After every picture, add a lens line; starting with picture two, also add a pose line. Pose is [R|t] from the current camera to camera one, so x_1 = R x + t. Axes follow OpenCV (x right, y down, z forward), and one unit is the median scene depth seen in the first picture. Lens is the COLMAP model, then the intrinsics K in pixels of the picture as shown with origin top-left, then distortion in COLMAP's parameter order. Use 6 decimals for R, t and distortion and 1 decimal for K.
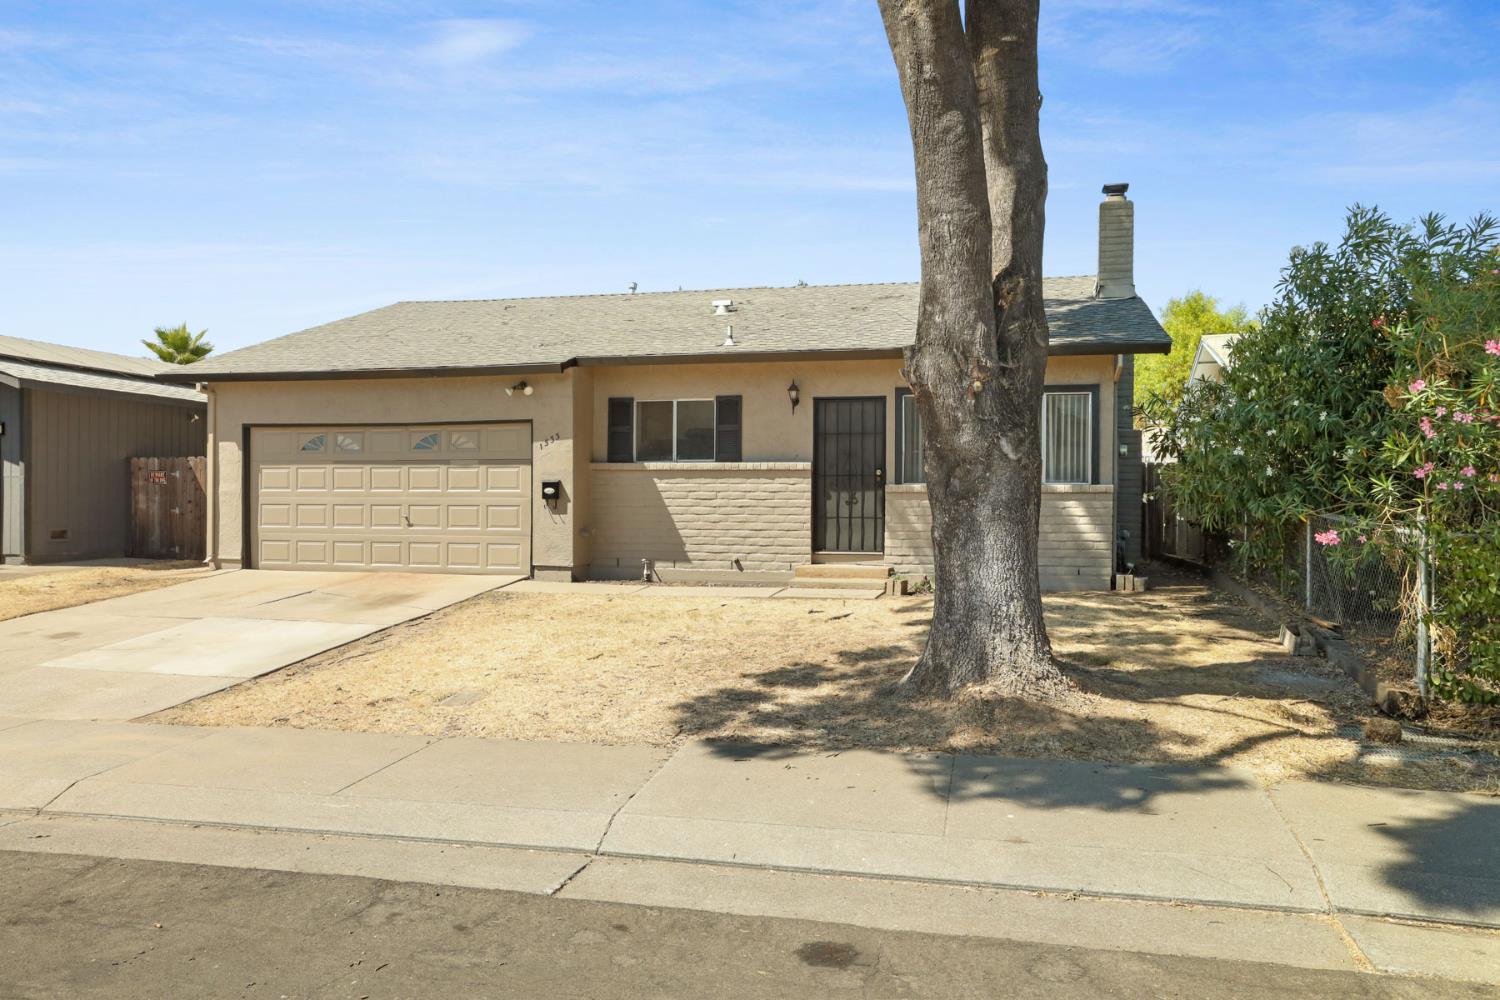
lens RADIAL K [[1114.0, 0, 750.0], [0, 1114.0, 500.0], [0, 0, 1]] dist [-0.012785, -0.001619]
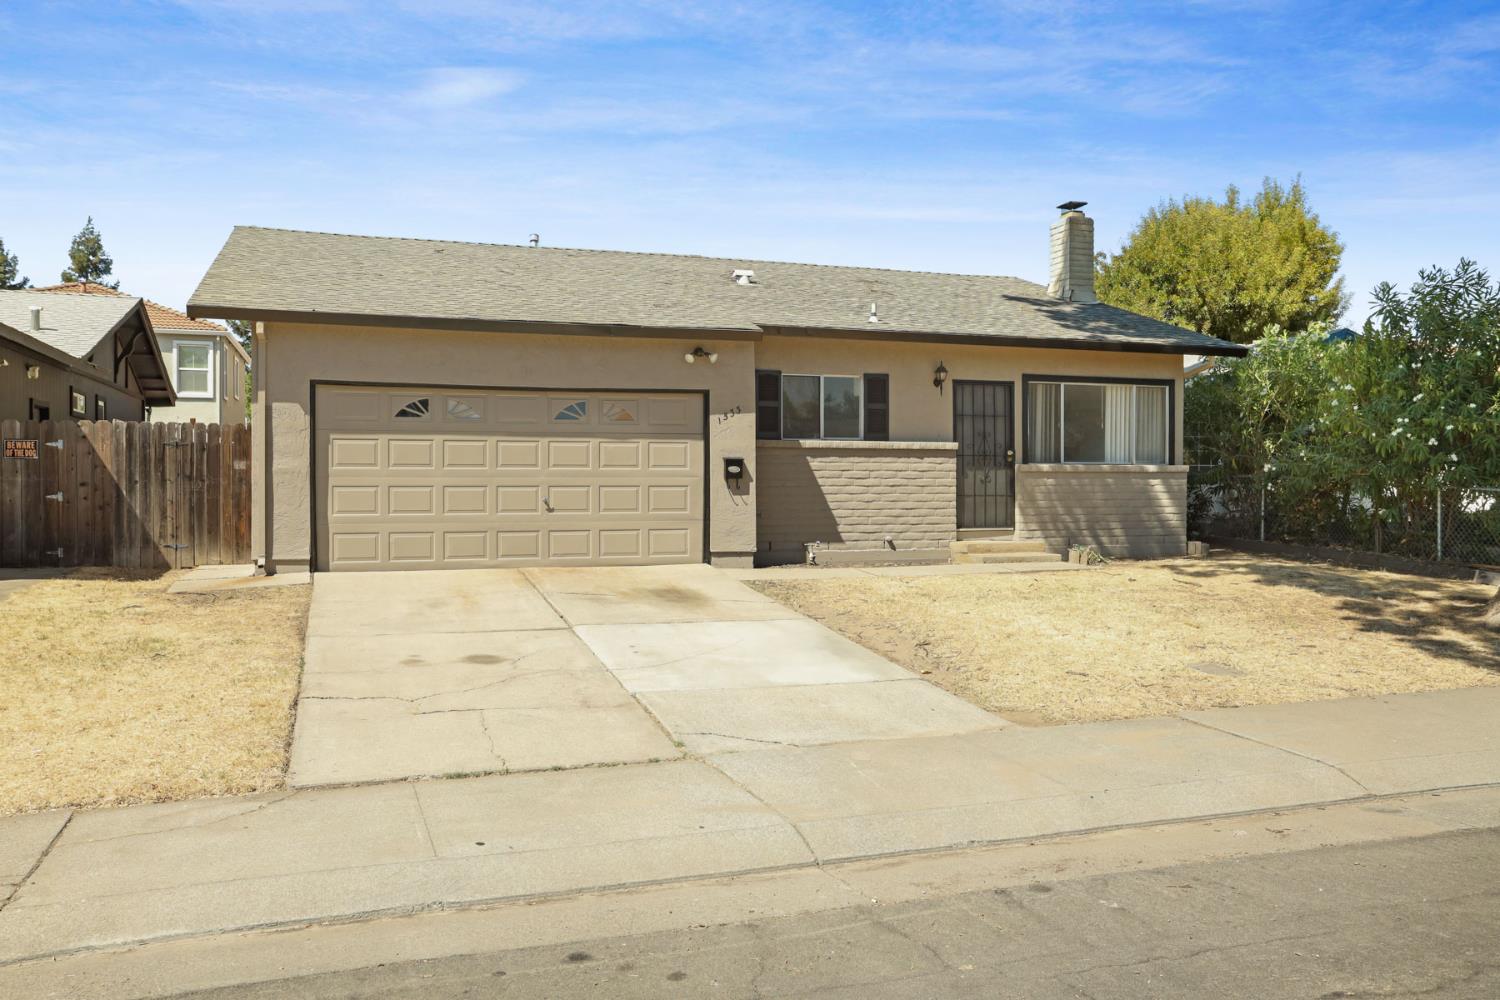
lens RADIAL K [[1177.6, 0, 750.0], [0, 1177.6, 500.0], [0, 0, 1]] dist [-0.016234, 0.072188]
pose [[0.843834, -0.011483, 0.536481, -0.679621], [0.003450, 0.999866, 0.015975, 0.001391], [-0.536593, -0.011630, 0.843761, 0.176644]]
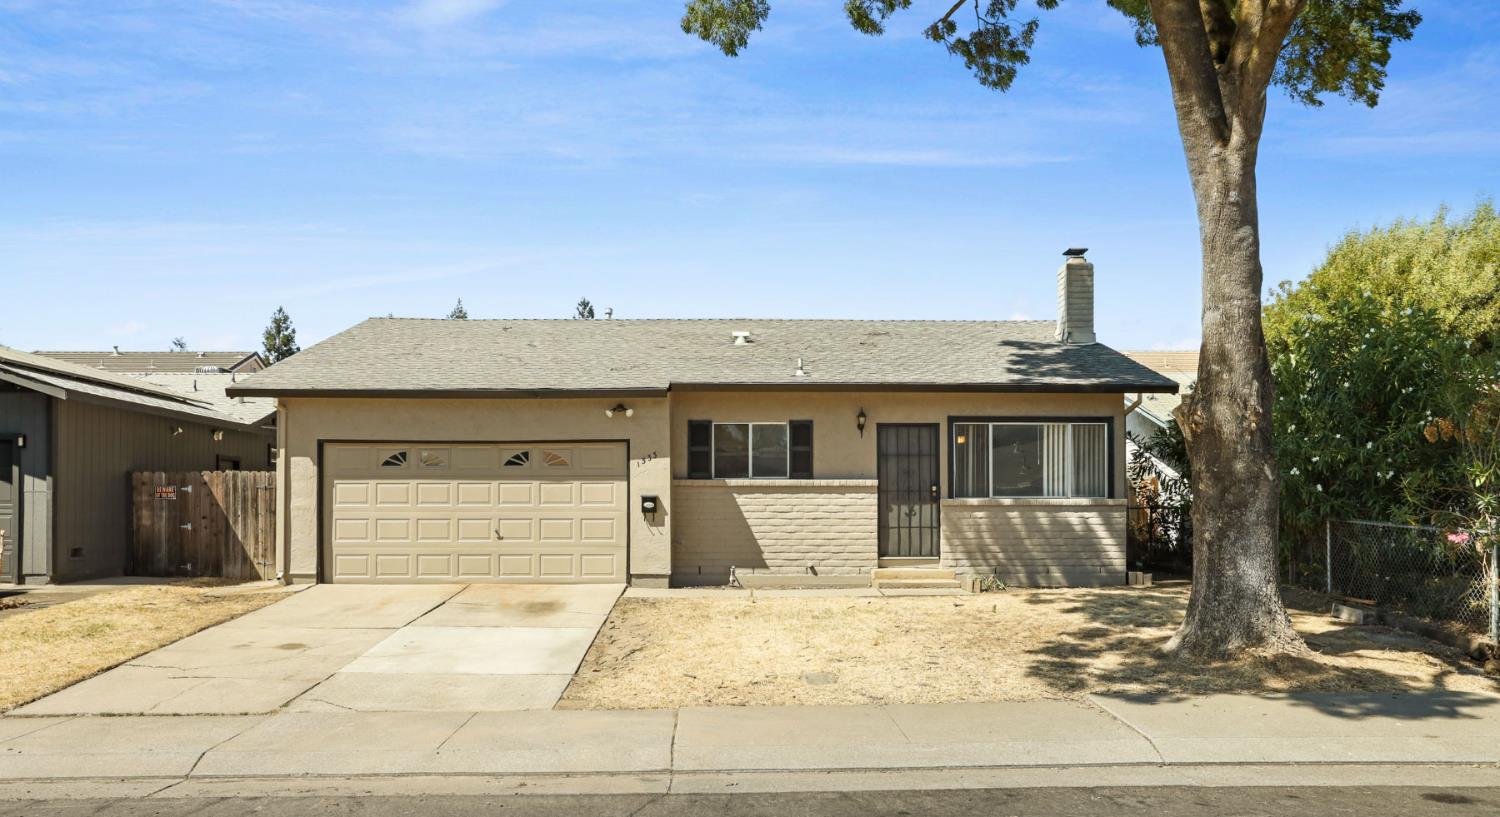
lens RADIAL K [[1114.5, 0, 748.5], [0, 1114.5, 499.3], [0, 0, 1]] dist [-0.006988, 0.000935]
pose [[0.967967, -0.001359, 0.251074, -0.355805], [0.004821, 0.999902, -0.013175, 0.000995], [-0.251032, 0.013963, 0.967878, -0.079203]]
